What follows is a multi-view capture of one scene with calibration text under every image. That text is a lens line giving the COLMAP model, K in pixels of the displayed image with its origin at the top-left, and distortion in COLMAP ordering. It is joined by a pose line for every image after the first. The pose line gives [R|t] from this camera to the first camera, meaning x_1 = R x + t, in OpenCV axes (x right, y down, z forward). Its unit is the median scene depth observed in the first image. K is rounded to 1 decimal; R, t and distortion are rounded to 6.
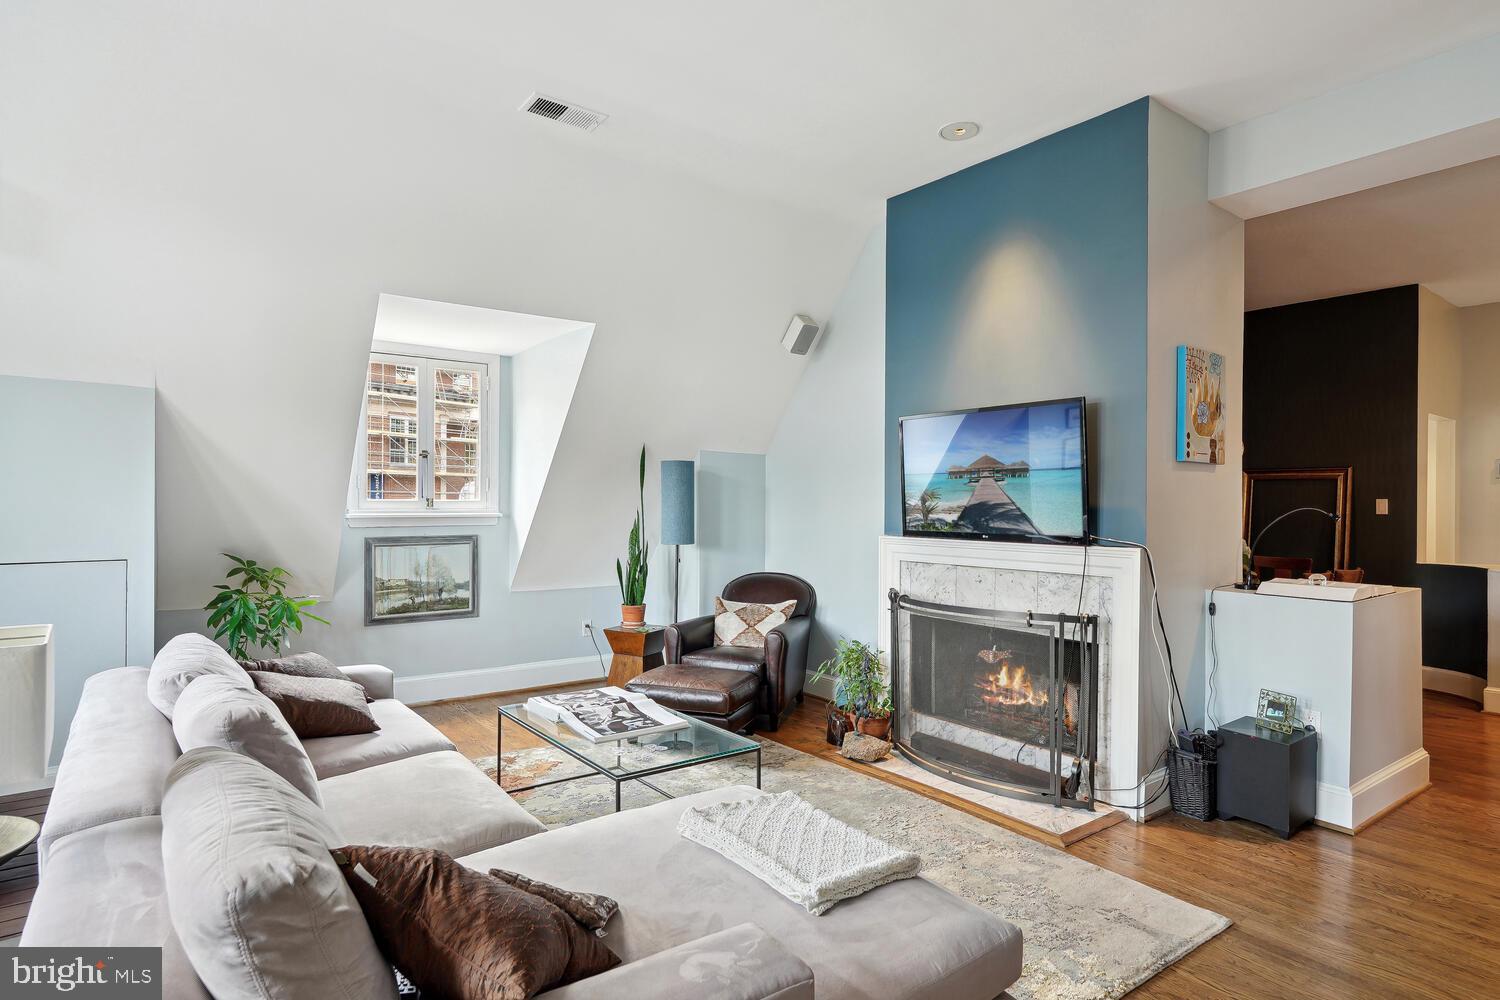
lens RADIAL K [[810.0, 0, 751.2], [0, 810.0, 505.8], [0, 0, 1]] dist [0.001356, 0.002380]
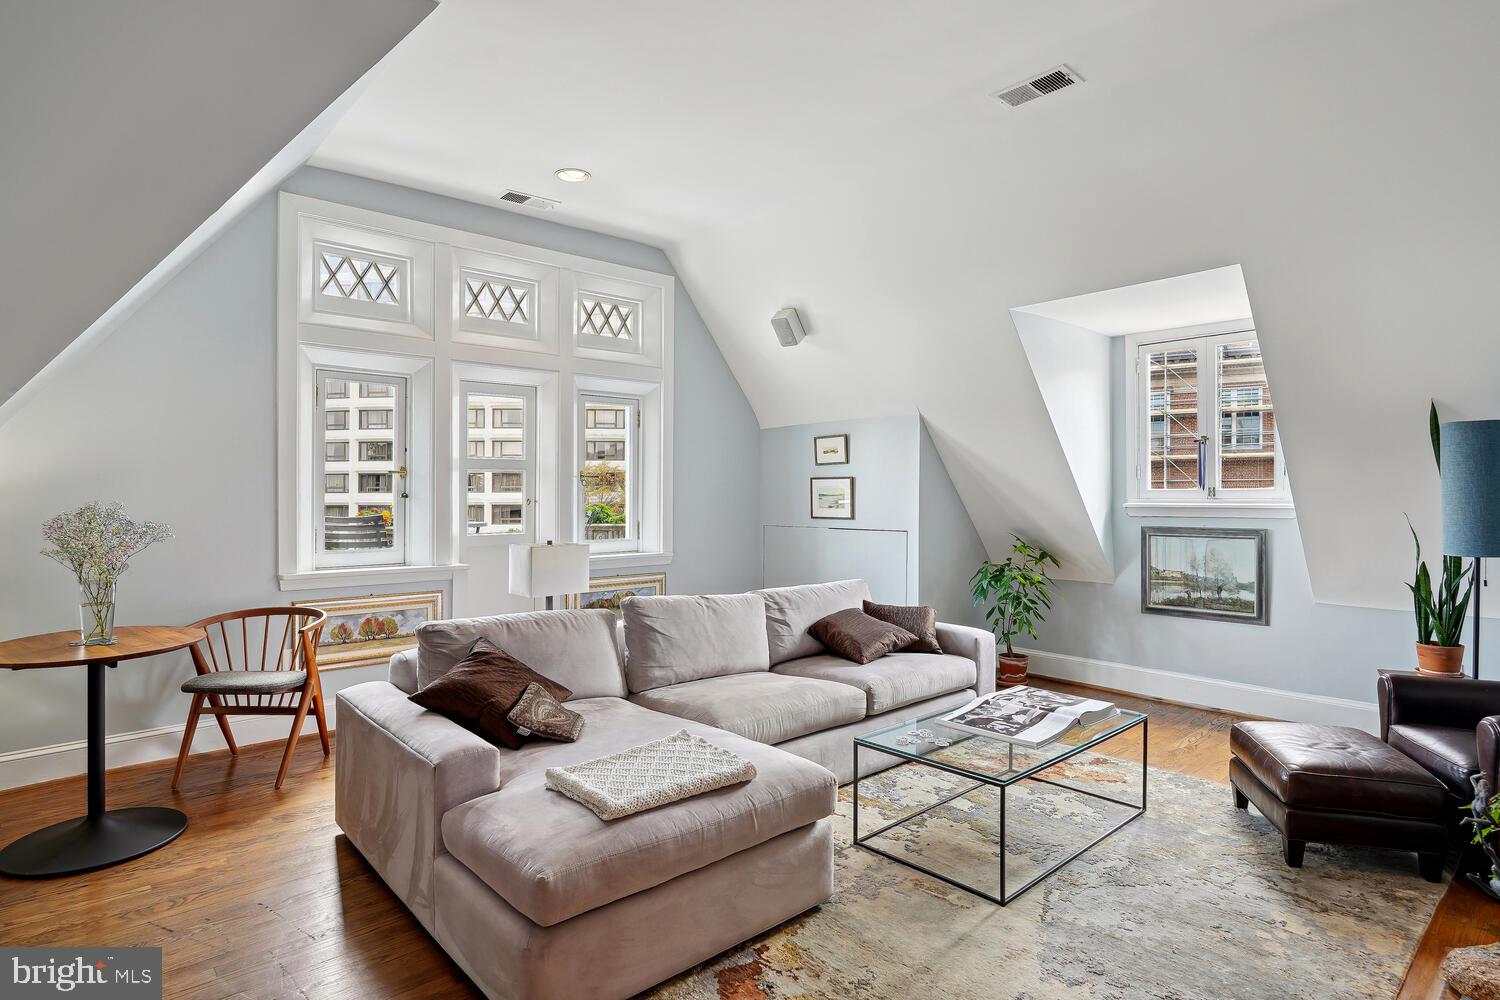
lens RADIAL K [[816.1, 0, 747.9], [0, 816.1, 491.8], [0, 0, 1]] dist [-0.001399, -0.000373]
pose [[0.085323, -0.005804, -0.996336, 0.507231], [-0.002114, 0.999980, -0.006006, 0.002789], [0.996351, 0.002619, 0.085309, 0.412622]]
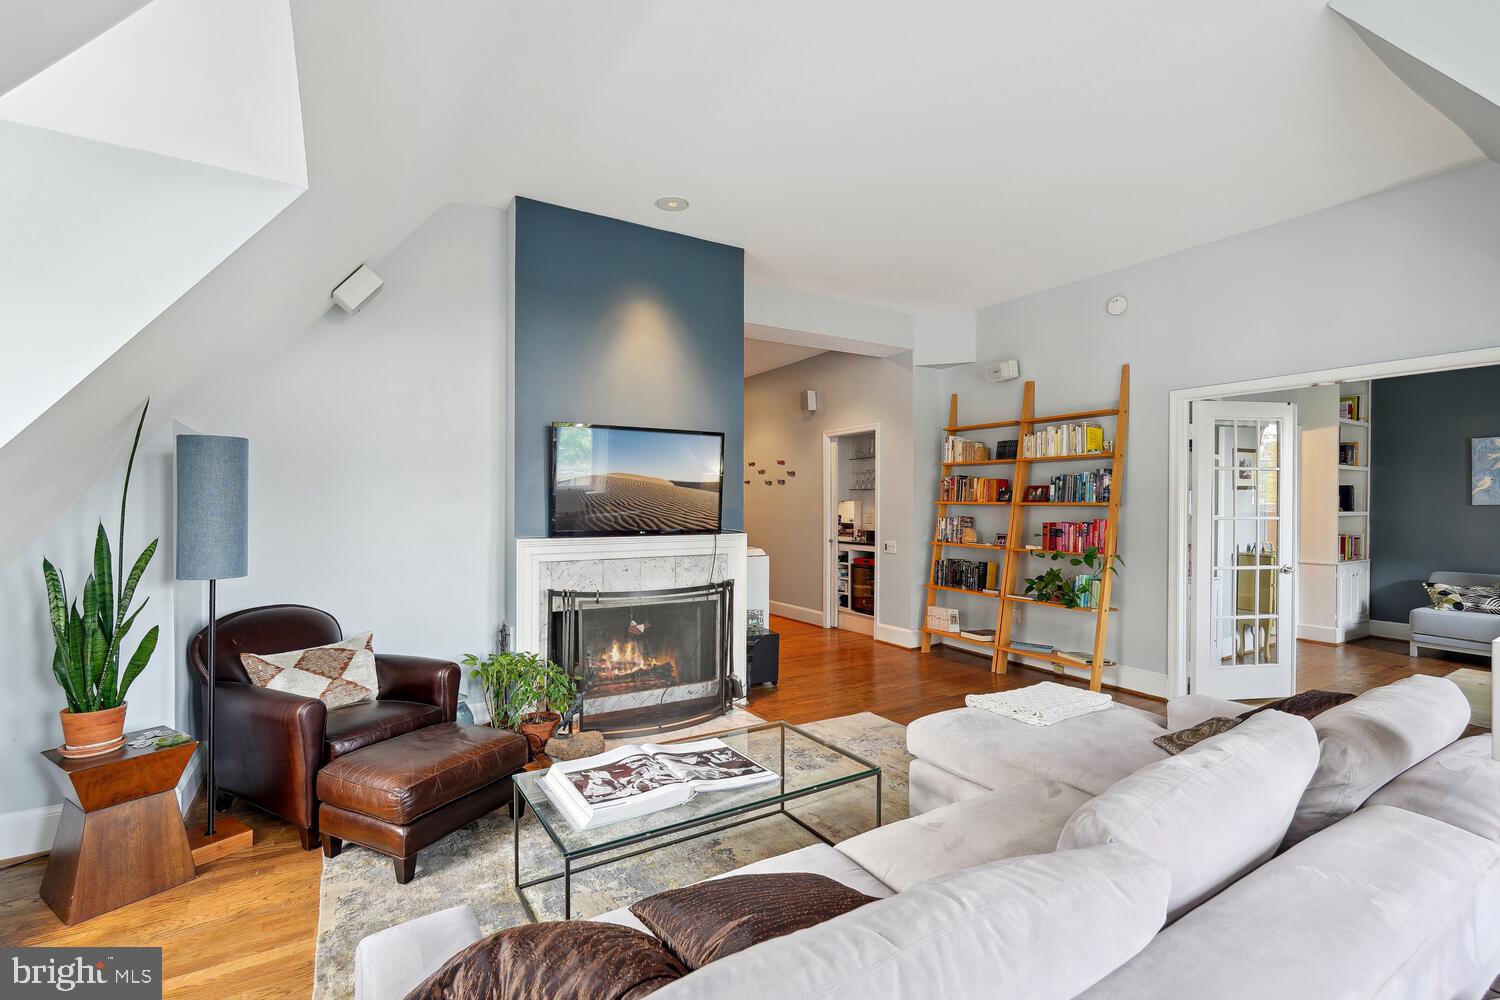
lens RADIAL K [[670.2, 0, 753.2], [0, 670.2, 506.4], [0, 0, 1]] dist [-0.010689, 0.008246]
pose [[0.088716, -0.006162, 0.996038, -0.565523], [0.000628, 0.999981, 0.006131, -0.005973], [-0.996057, 0.000082, 0.088719, 0.591316]]
